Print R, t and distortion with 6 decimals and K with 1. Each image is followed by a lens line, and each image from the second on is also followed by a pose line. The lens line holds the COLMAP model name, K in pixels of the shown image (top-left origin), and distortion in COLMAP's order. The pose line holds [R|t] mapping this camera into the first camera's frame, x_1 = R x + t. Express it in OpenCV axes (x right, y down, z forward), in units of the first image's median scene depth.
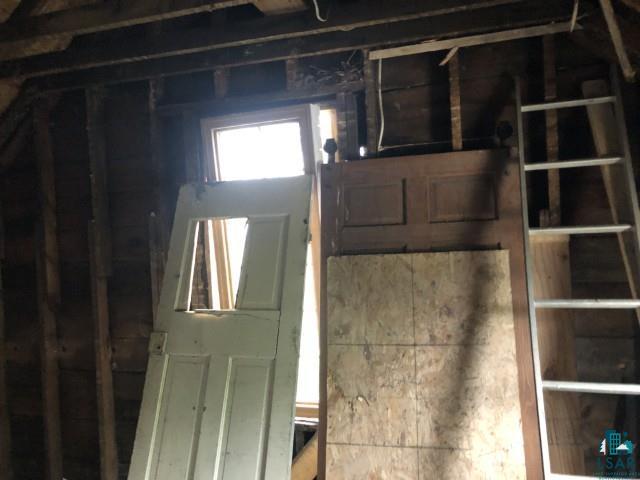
lens RADIAL K [[518.3, 0, 320.0], [0, 518.3, 240.0], [0, 0, 1]] dist [0.003705, 0.005084]
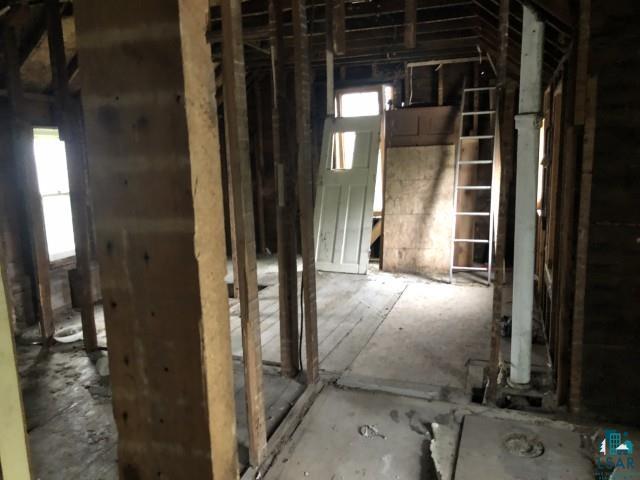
lens RADIAL K [[518.3, 0, 320.0], [0, 518.3, 240.0], [0, 0, 1]] dist [0.003705, 0.005084]
pose [[0.994780, 0.030735, -0.097306, -0.053937], [-0.015390, 0.987844, 0.154684, 0.093251], [0.100878, -0.152379, 0.983160, -1.658814]]
